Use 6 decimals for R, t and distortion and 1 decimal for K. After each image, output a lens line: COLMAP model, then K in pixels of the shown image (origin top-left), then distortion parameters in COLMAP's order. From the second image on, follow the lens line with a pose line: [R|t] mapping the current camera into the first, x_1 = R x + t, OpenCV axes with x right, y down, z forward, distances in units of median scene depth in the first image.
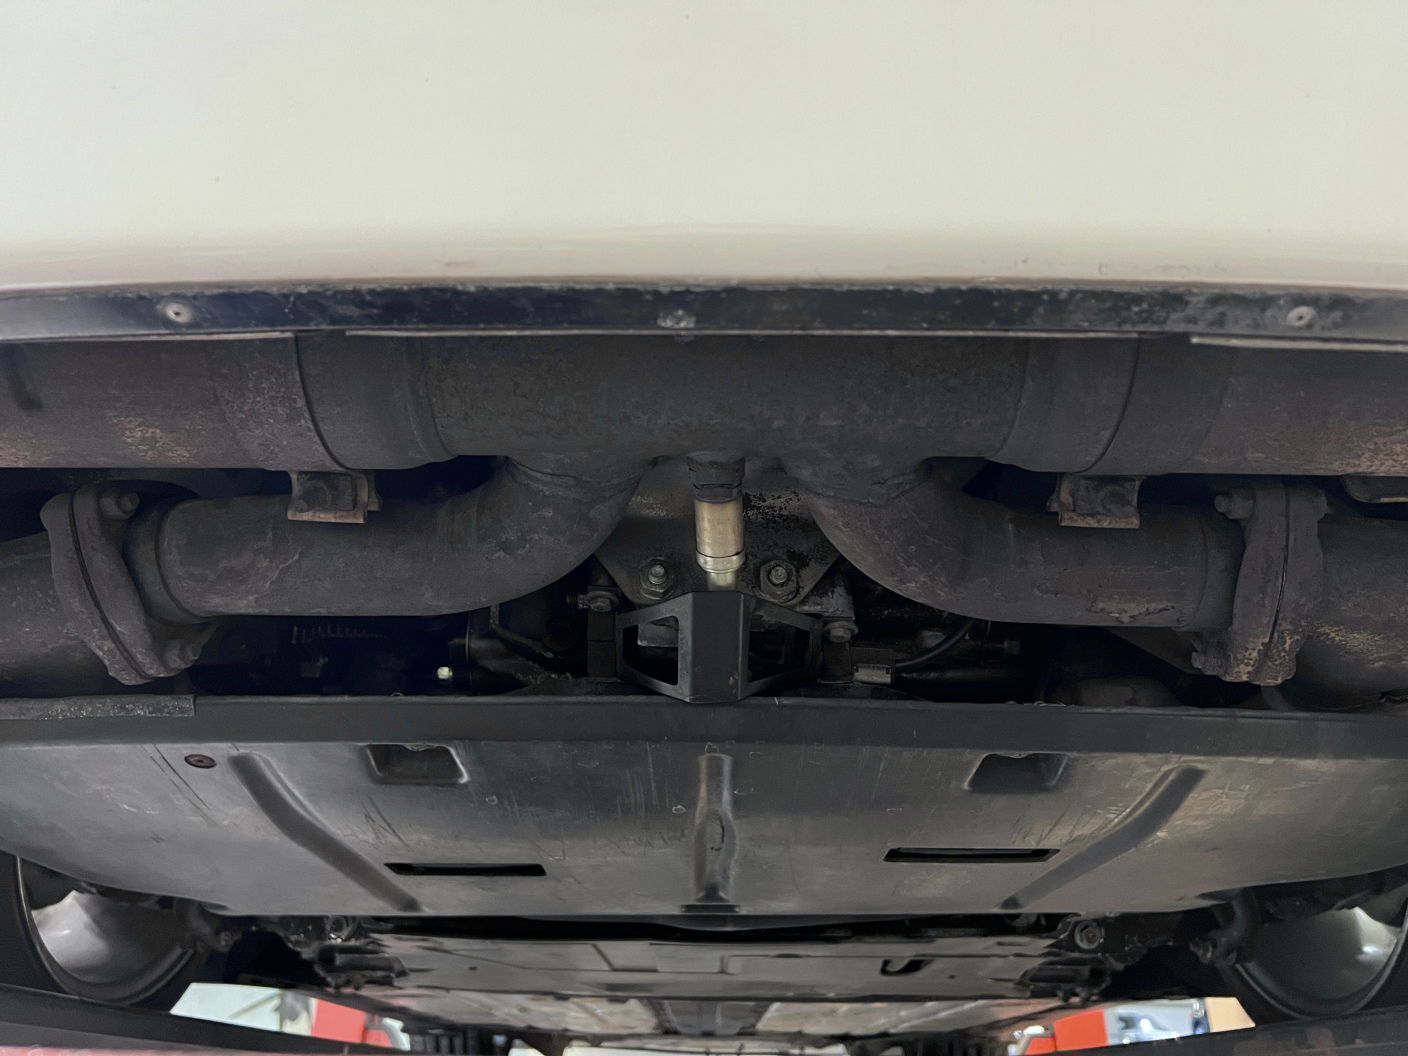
lens RADIAL K [[1072.4, 0, 697.2], [0, 1072.4, 501.3], [0, 0, 1]] dist [0.043670, -0.006442]
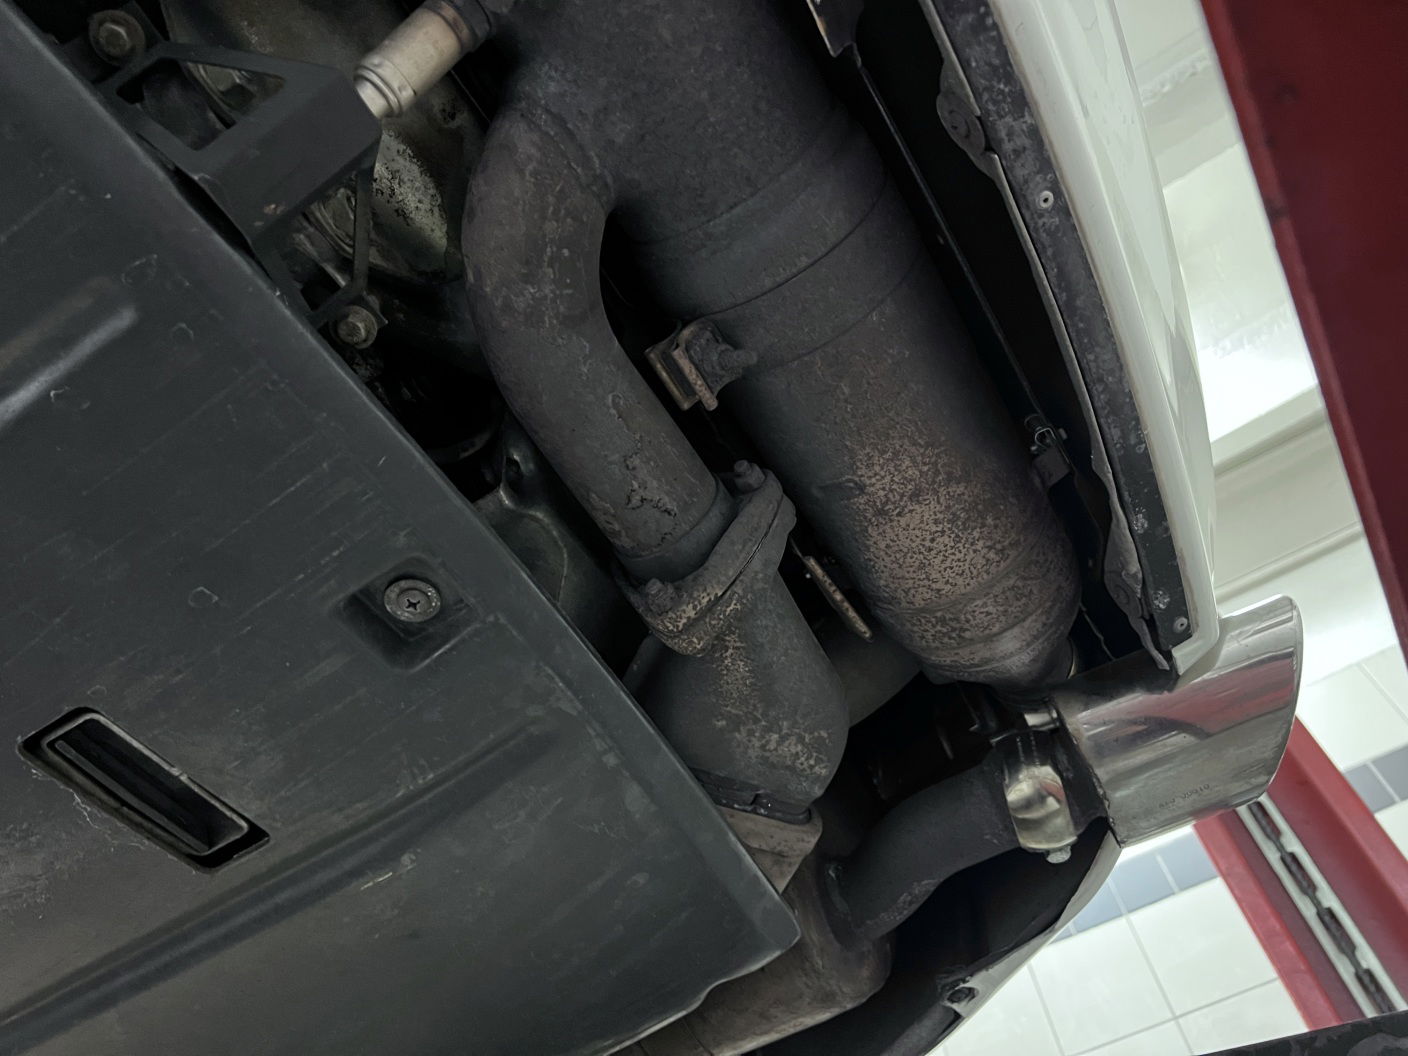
lens RADIAL K [[1072.4, 0, 697.2], [0, 1072.4, 501.3], [0, 0, 1]] dist [0.043670, -0.006442]
pose [[0.516704, 0.686311, 0.511854, -0.052692], [-0.322009, 0.709731, -0.626571, 0.695457], [-0.793301, 0.158930, 0.587719, 0.419737]]
